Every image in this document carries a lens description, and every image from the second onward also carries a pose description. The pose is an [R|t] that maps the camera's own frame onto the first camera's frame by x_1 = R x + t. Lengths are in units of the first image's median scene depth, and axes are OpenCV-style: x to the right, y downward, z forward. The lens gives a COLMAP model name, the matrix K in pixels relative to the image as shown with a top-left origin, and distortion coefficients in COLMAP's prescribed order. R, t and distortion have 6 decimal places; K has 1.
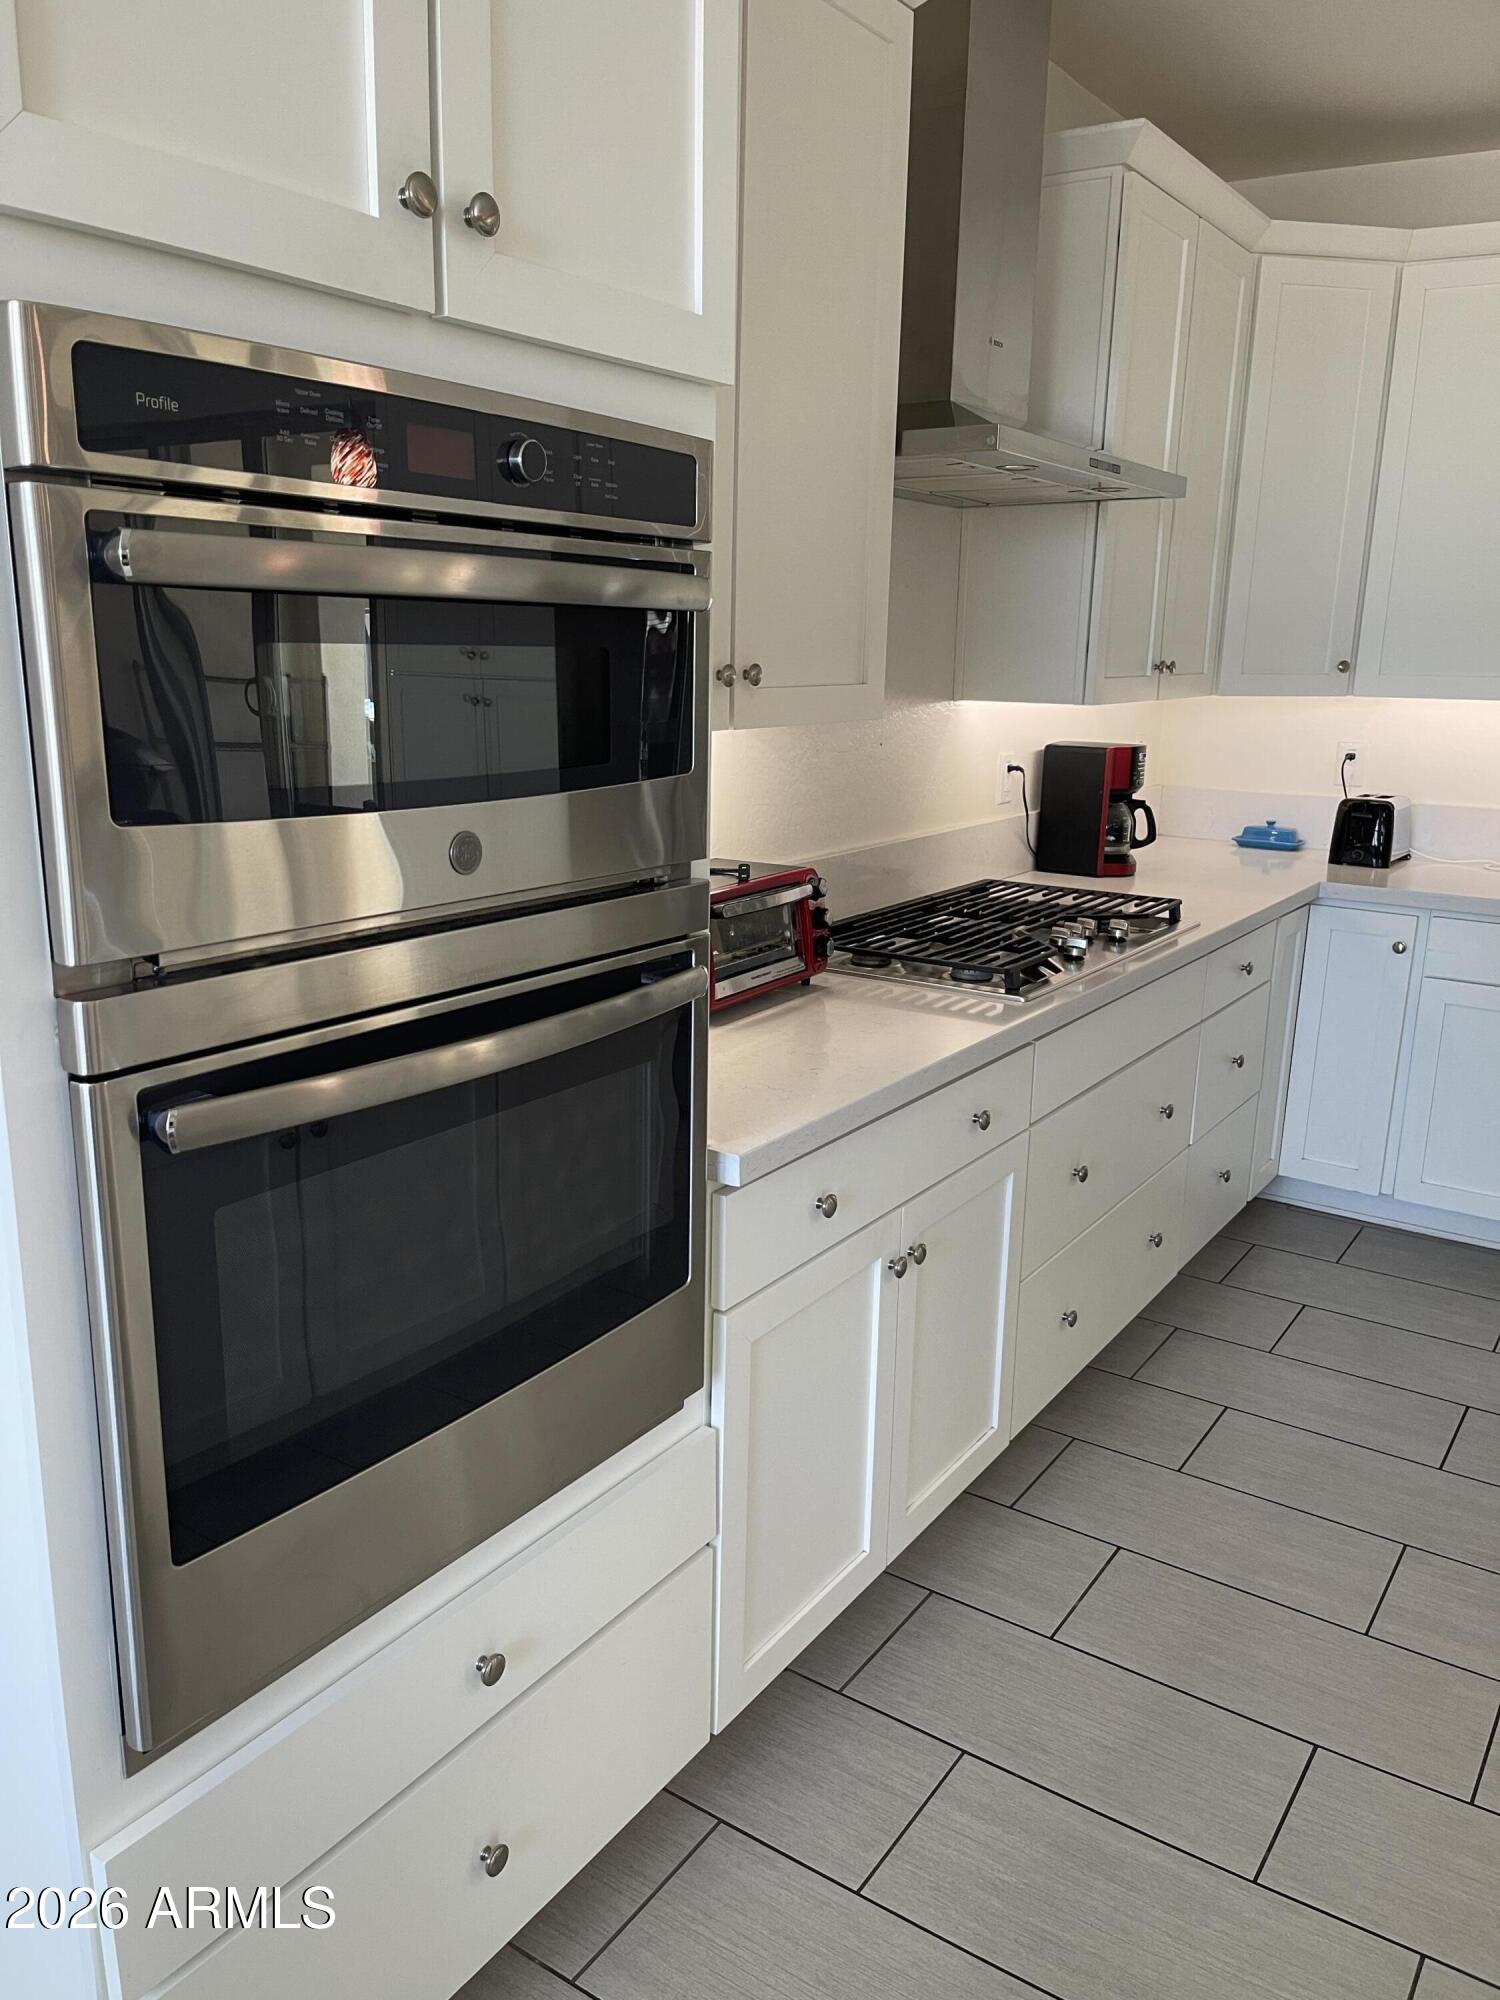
lens RADIAL K [[1546.7, 0, 748.5], [0, 1546.7, 1008.1], [0, 0, 1]] dist [0.010787, 0.001914]
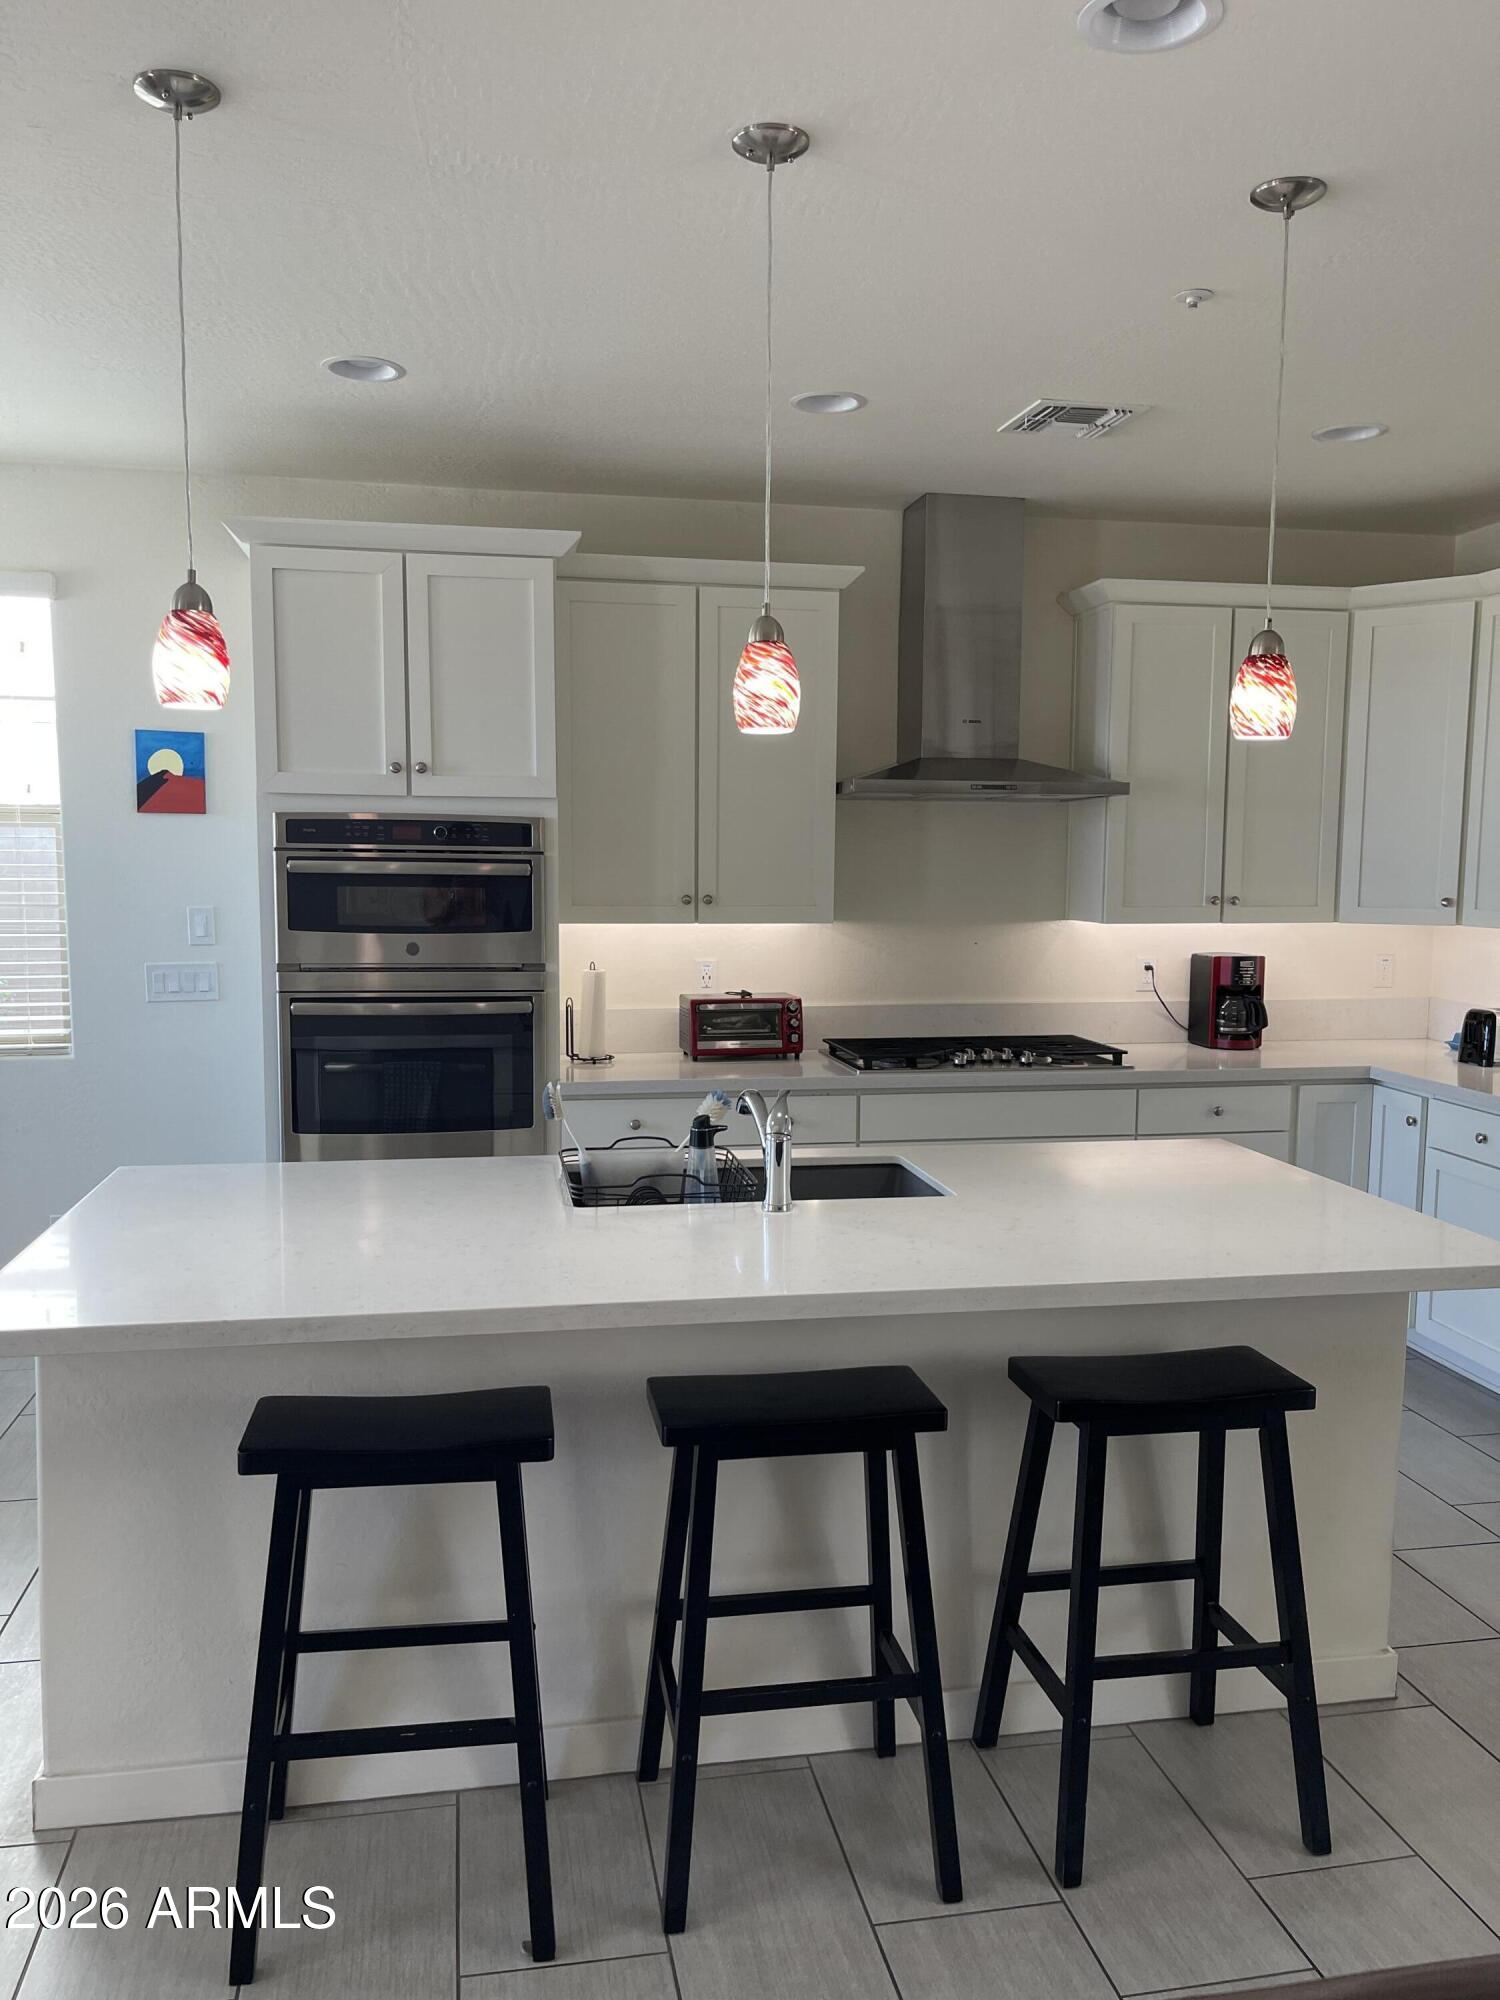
lens RADIAL K [[1546.7, 0, 751.3], [0, 1546.7, 1001.9], [0, 0, 1]] dist [0.010787, 0.001914]
pose [[0.697493, 0.053489, -0.714592, 2.681772], [-0.162957, 0.982923, -0.085484, 0.172952], [0.697816, 0.176072, 0.694299, -0.754447]]
